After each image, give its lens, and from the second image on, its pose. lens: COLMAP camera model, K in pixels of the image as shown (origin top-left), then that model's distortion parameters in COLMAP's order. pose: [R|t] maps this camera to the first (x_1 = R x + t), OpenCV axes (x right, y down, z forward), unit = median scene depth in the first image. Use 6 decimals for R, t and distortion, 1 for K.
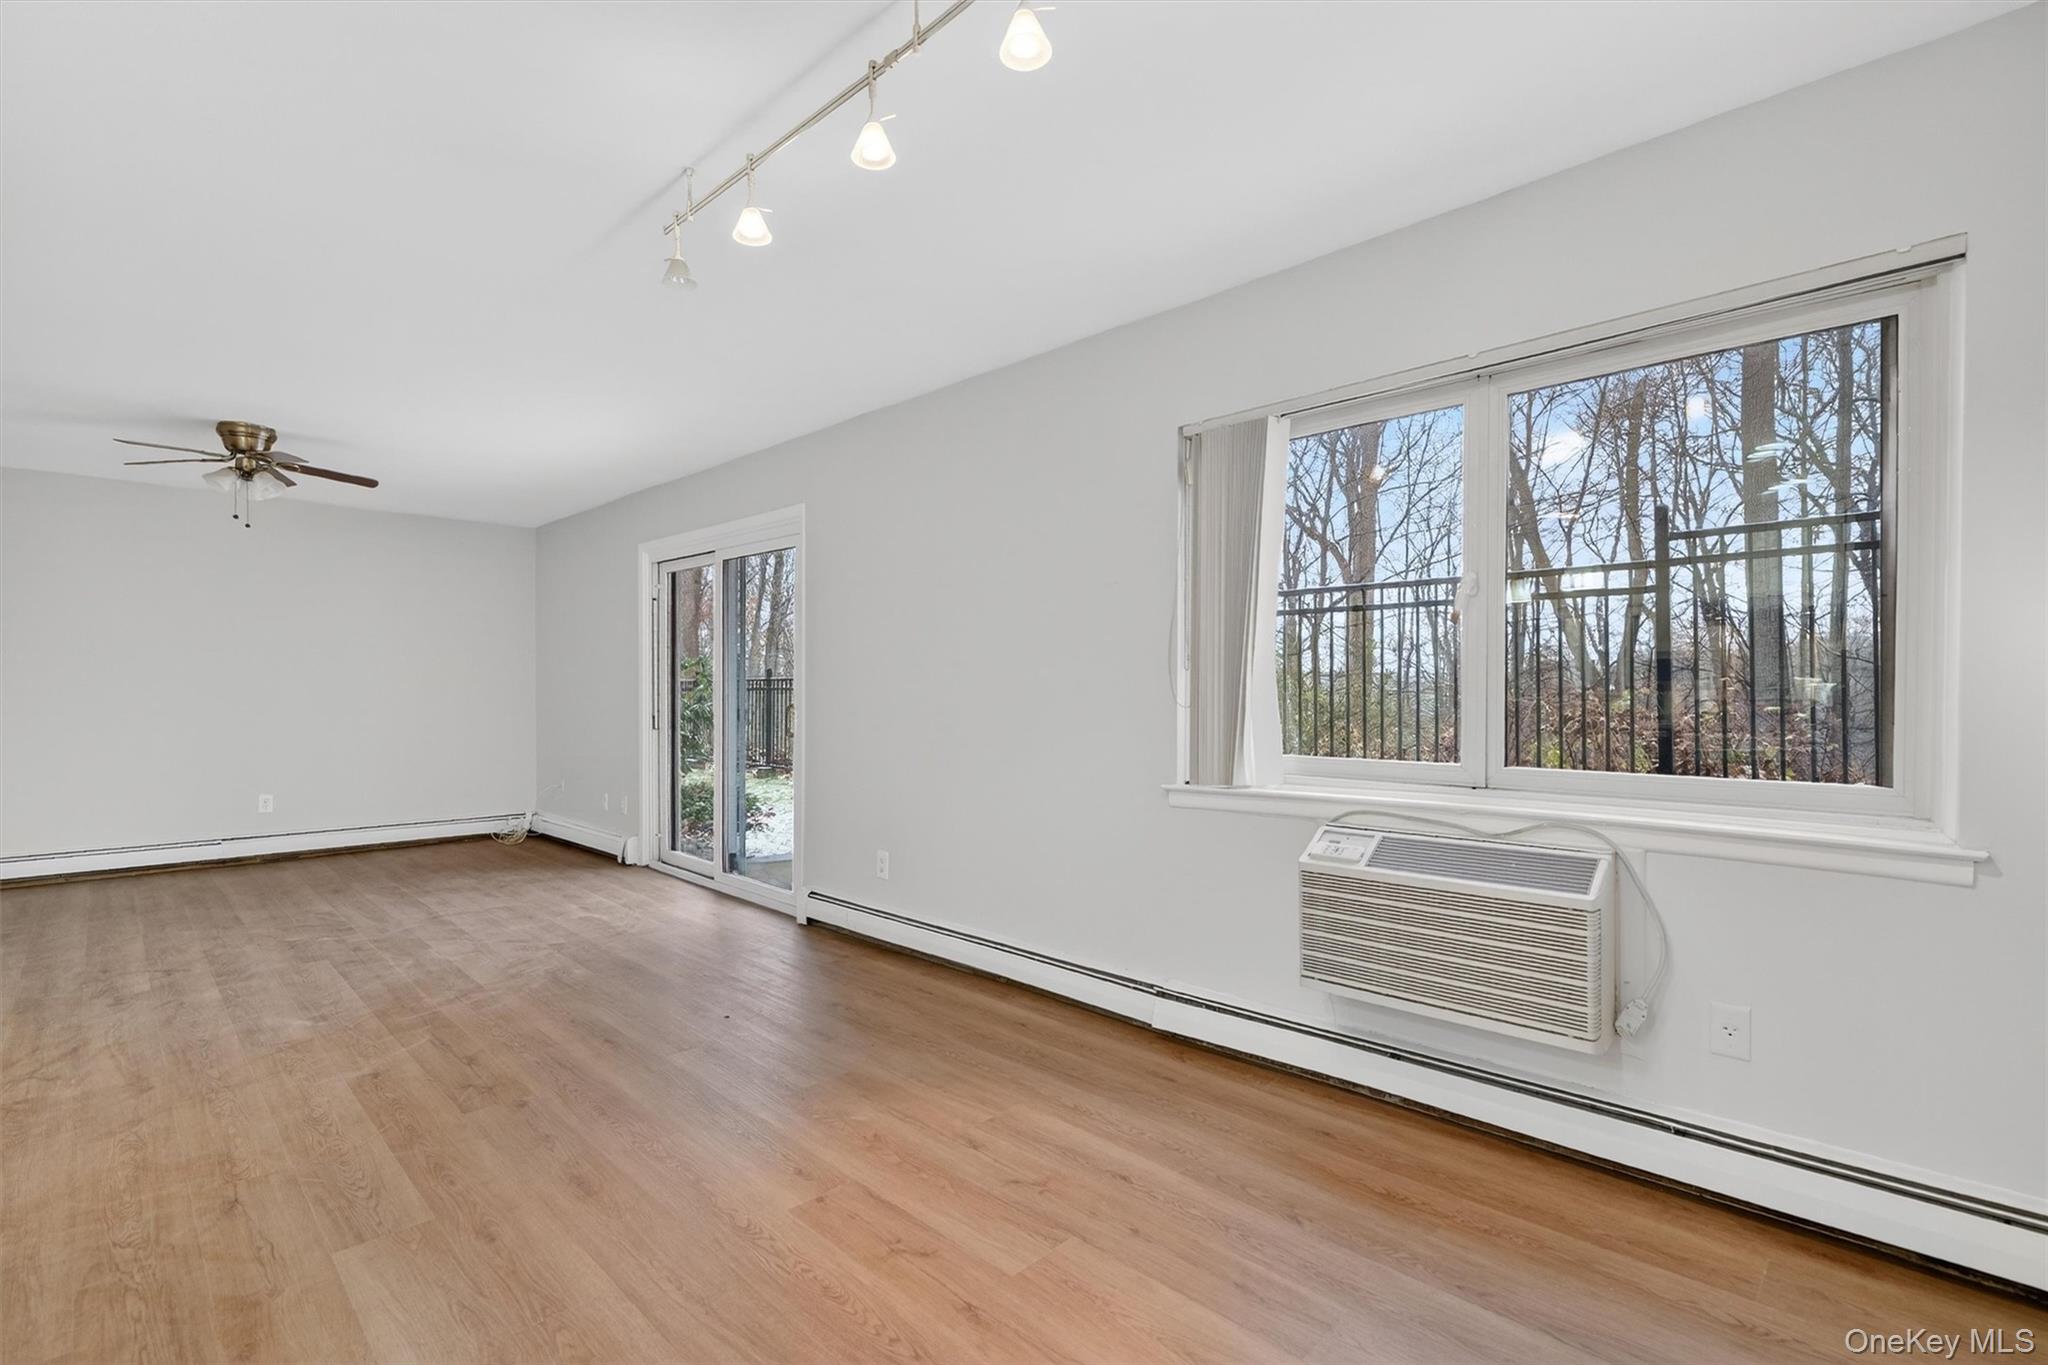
lens RADIAL K [[931.3, 0, 1003.3], [0, 931.3, 688.7], [0, 0, 1]] dist [-0.002644, 0.001301]
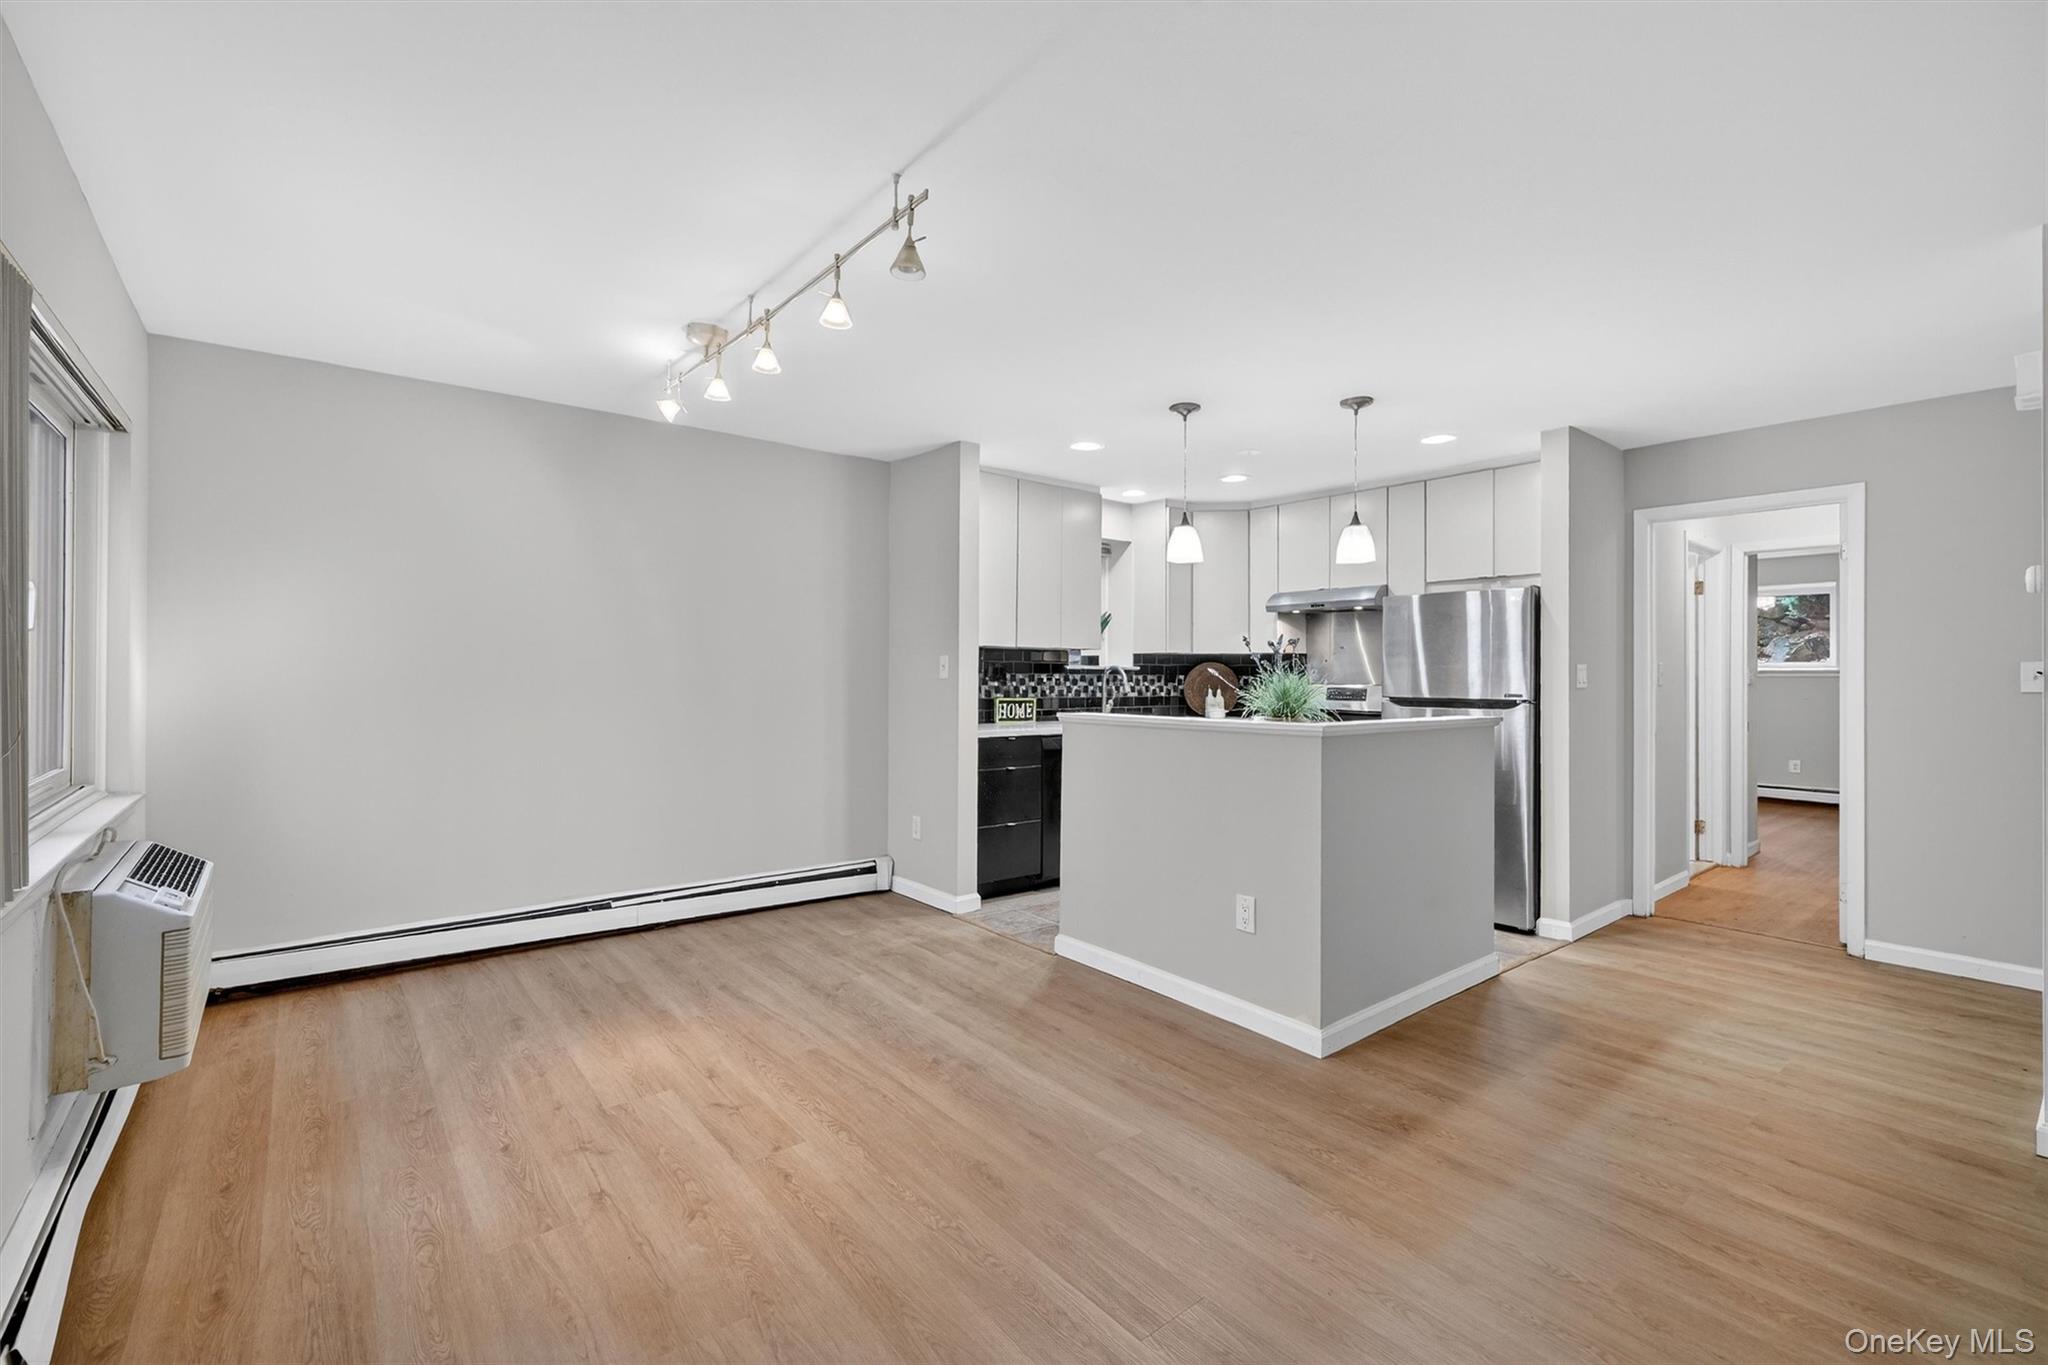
lens RADIAL K [[885.4, 0, 1012.6], [0, 885.4, 673.0], [0, 0, 1]] dist [-0.004127, 0.001352]
pose [[-0.994310, -0.003919, 0.106457, -0.431214], [-0.003197, 0.999971, 0.006955, -0.035982], [-0.106481, 0.006575, -0.994293, 1.471237]]
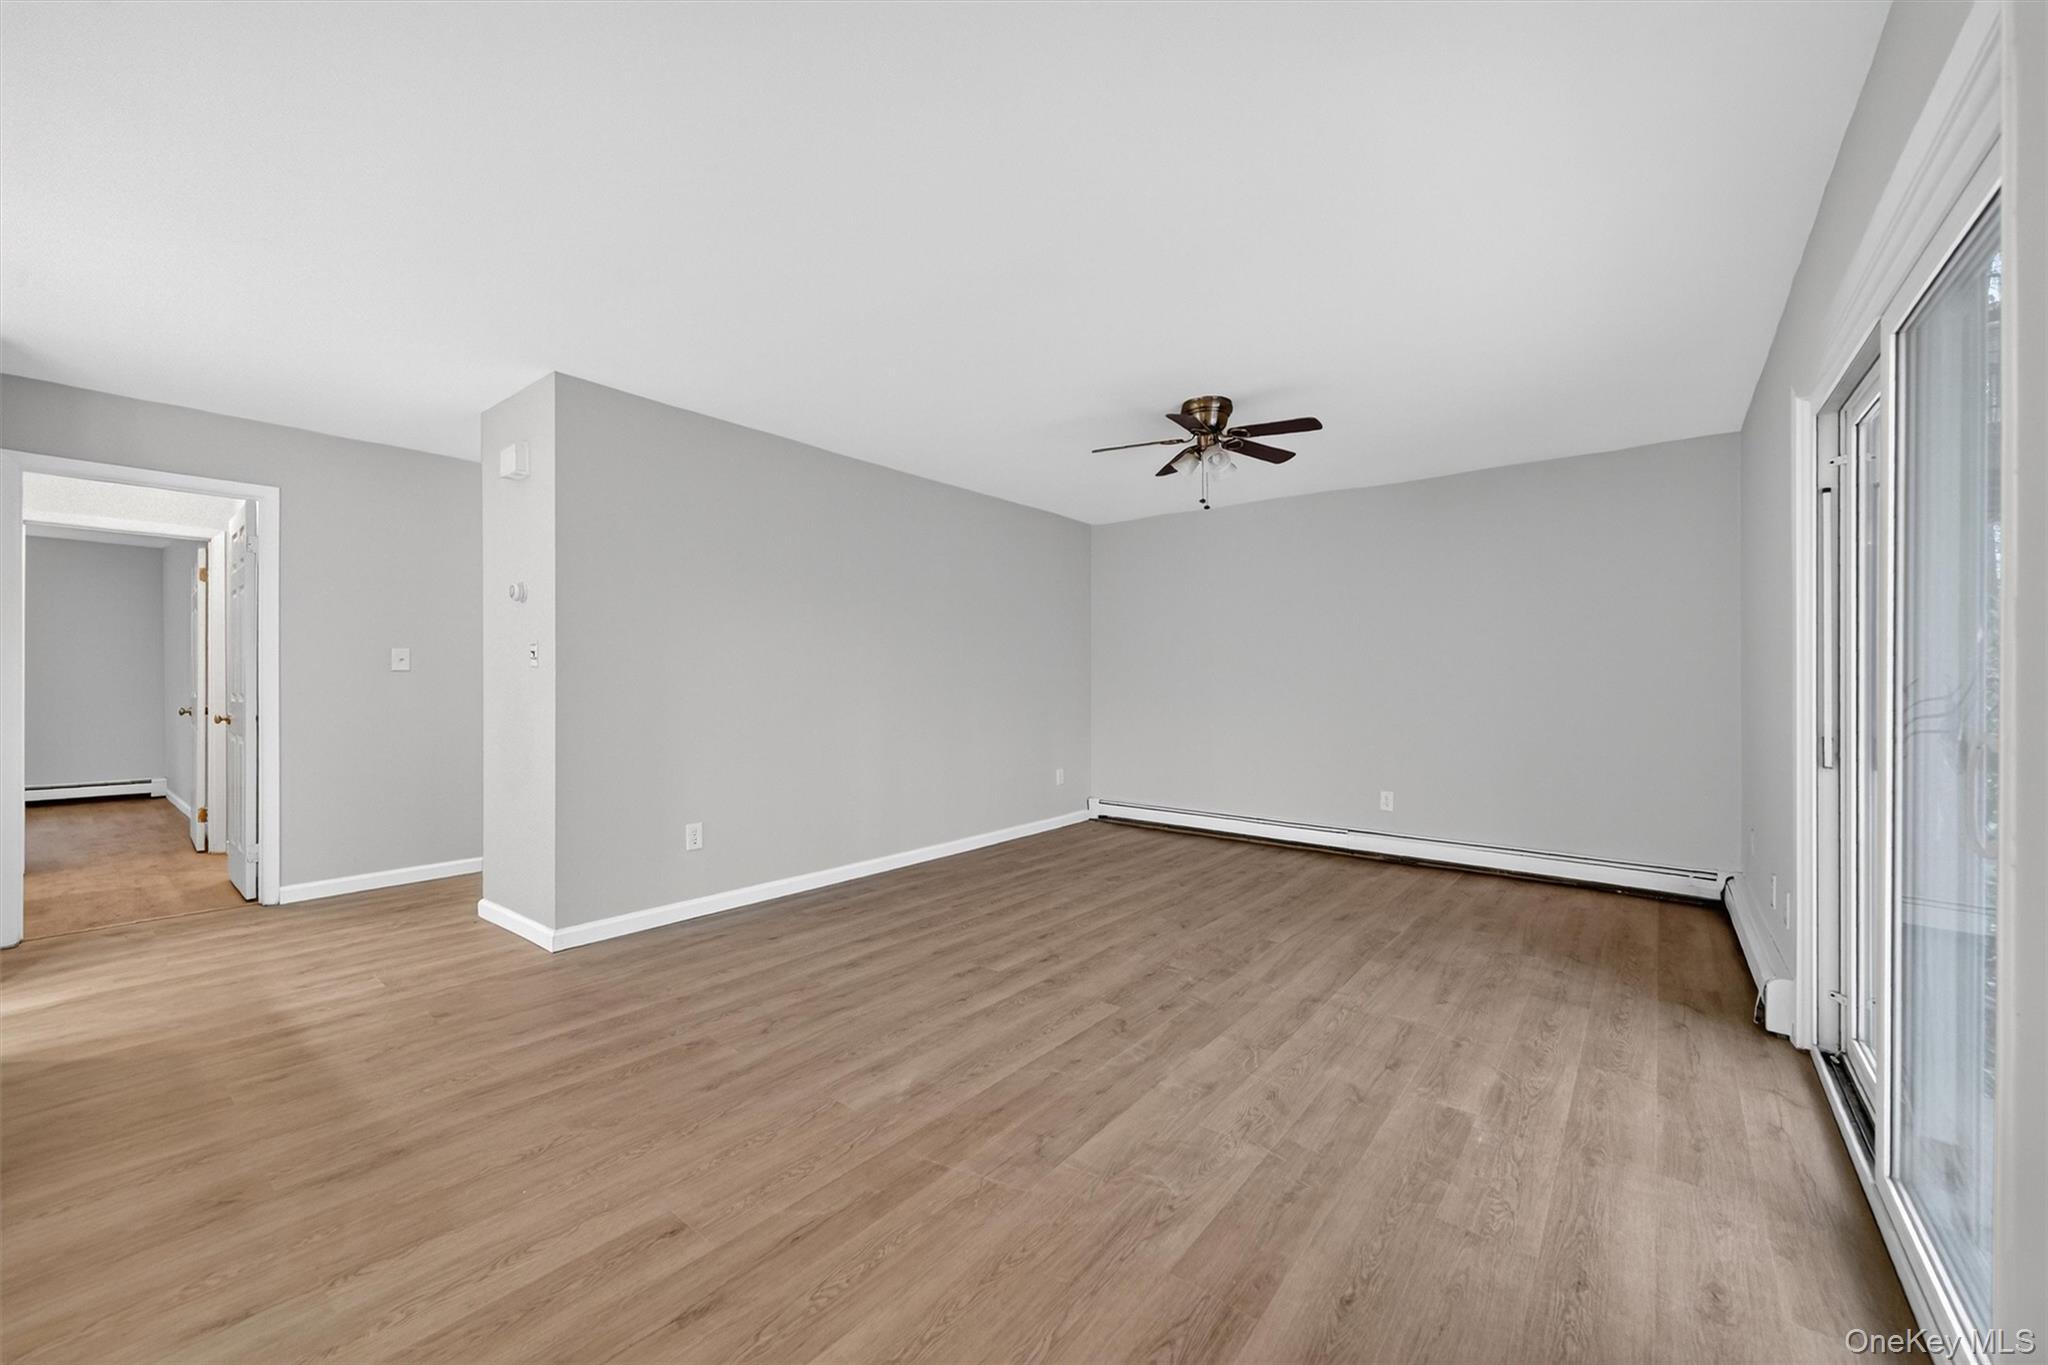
lens RADIAL K [[792.3, 0, 1030.4], [0, 792.3, 677.1], [0, 0, 1]] dist [-0.006391, 0.000833]
pose [[0.120321, -0.002136, -0.992733, -0.055874], [-0.007543, 0.999967, -0.003066, 0.002310], [0.992706, 0.007857, 0.120301, 1.129734]]
